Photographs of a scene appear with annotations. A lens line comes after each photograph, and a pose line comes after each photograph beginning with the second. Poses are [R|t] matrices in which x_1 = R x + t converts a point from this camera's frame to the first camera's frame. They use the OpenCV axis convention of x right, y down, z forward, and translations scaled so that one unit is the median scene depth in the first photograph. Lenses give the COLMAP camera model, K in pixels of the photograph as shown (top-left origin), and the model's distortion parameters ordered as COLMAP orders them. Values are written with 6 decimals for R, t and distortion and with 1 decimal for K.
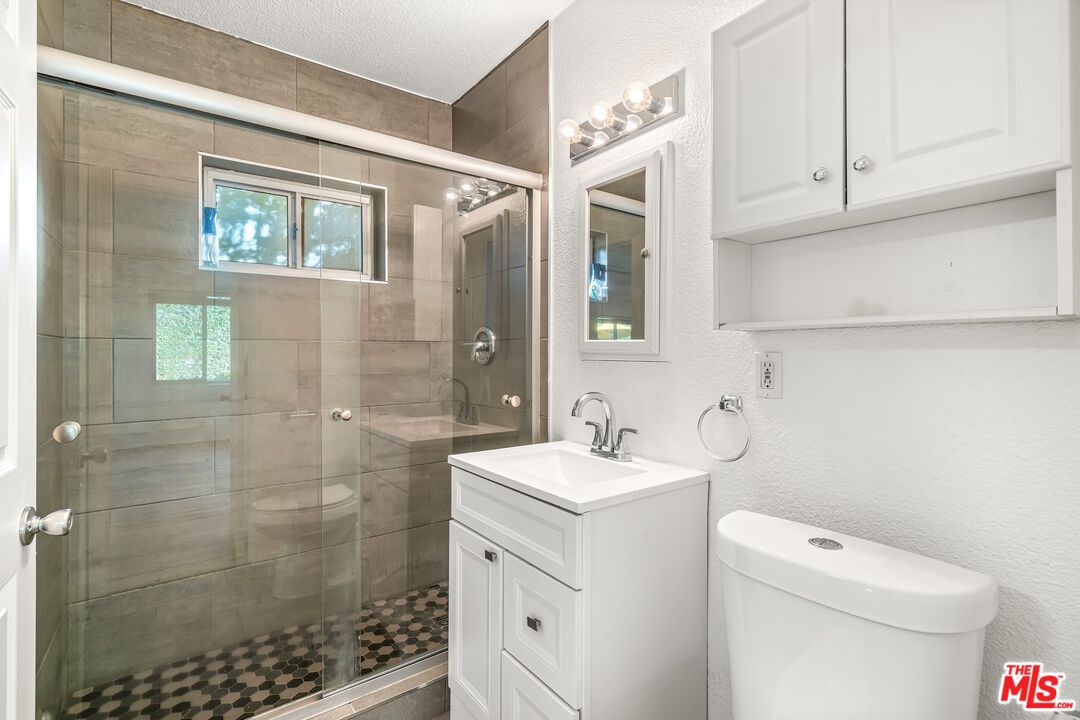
lens RADIAL K [[495.5, 0, 540.9], [0, 495.5, 357.8], [0, 0, 1]] dist [-0.002039, -0.000495]
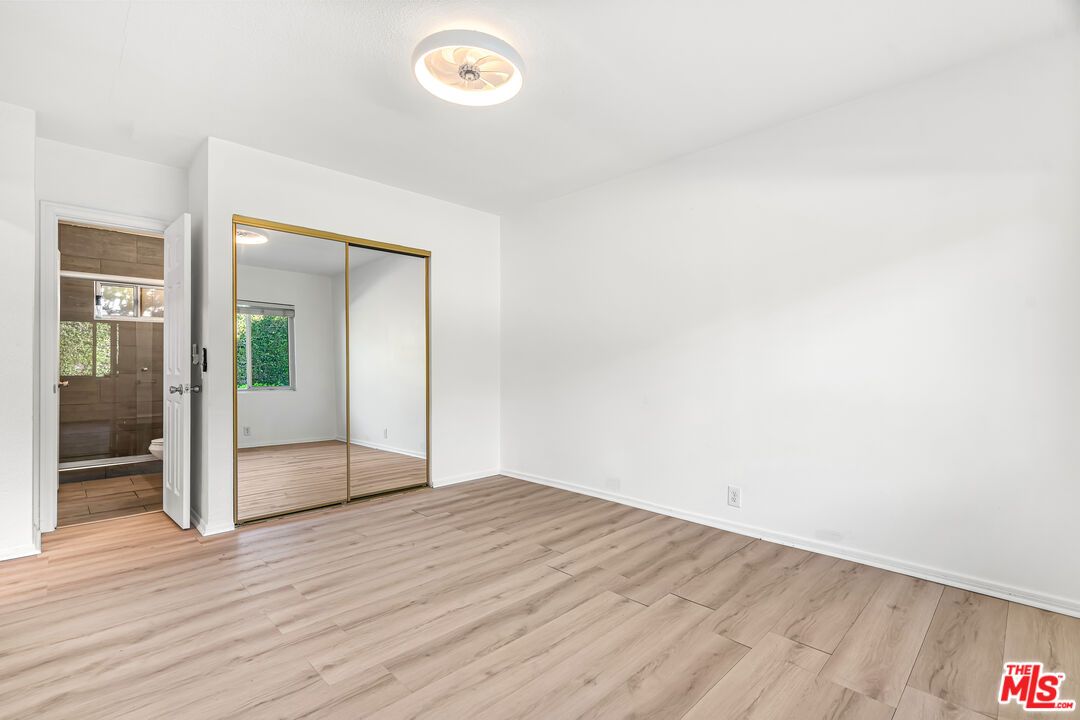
lens RADIAL K [[495.5, 0, 539.0], [0, 495.5, 358.1], [0, 0, 1]] dist [-0.002039, -0.000495]
pose [[0.990451, -0.007502, 0.137664, 1.135060], [0.009094, 0.999899, -0.010942, 0.063258], [-0.137568, 0.012090, 0.990419, -1.697731]]
